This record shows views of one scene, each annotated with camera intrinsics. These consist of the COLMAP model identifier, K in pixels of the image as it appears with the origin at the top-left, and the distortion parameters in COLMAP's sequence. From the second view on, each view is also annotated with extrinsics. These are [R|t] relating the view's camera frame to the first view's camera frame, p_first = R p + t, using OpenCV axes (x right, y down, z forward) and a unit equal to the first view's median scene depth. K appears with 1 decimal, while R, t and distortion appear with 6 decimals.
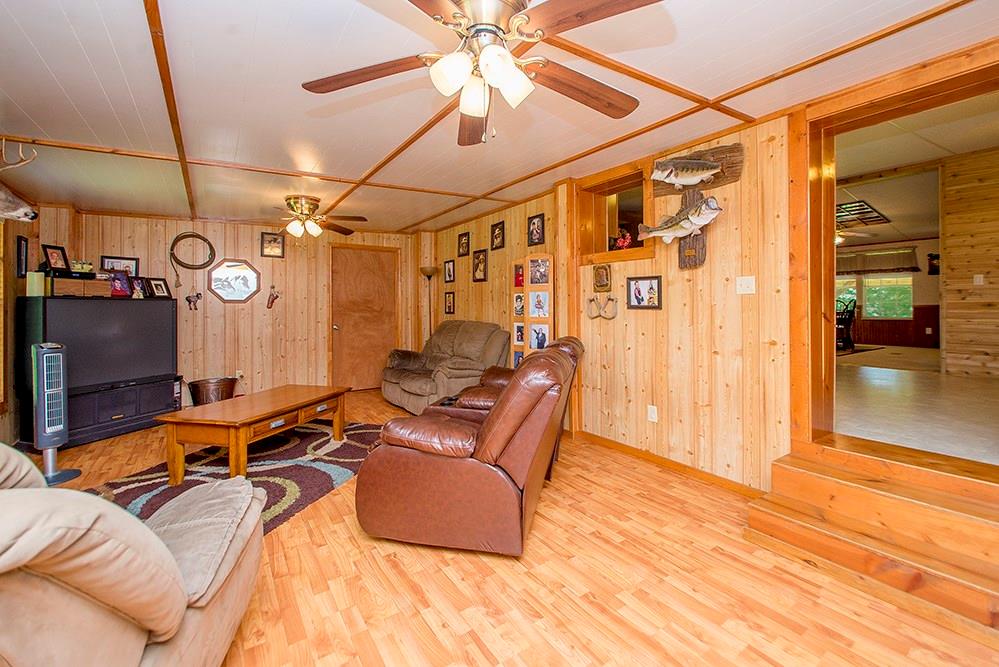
lens RADIAL K [[402.4, 0, 504.9], [0, 402.4, 308.6], [0, 0, 1]] dist [-0.003740, -0.000465]
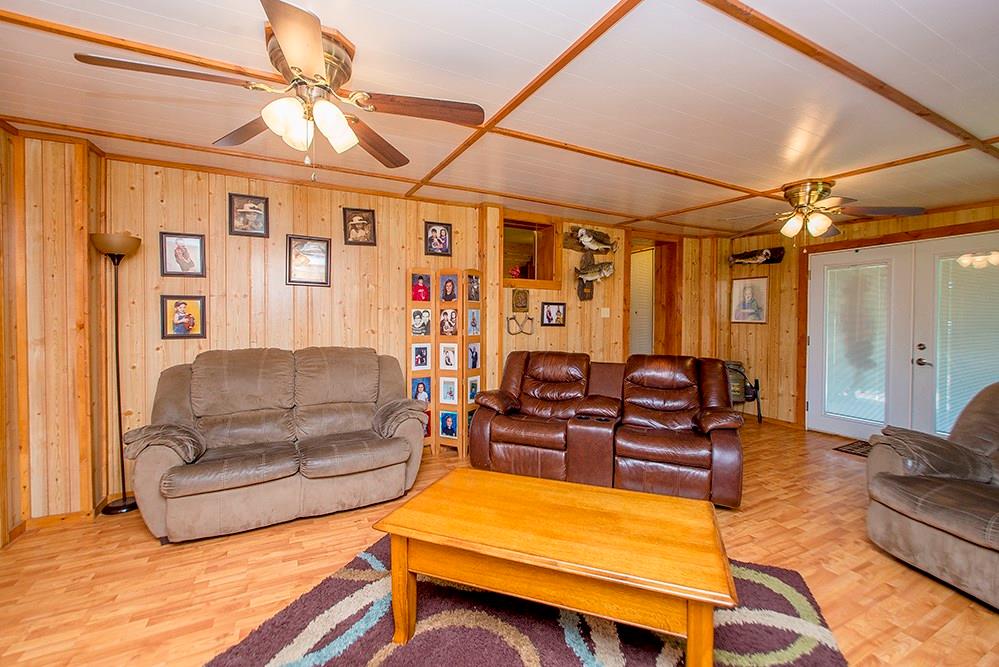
lens RADIAL K [[415.4, 0, 496.3], [0, 415.4, 327.3], [0, 0, 1]] dist [0.004368, -0.003733]
pose [[0.157344, -0.016713, 0.987402, -0.970686], [-0.000355, 0.999856, 0.016980, -0.016935], [-0.987544, -0.003022, 0.157316, 0.861243]]
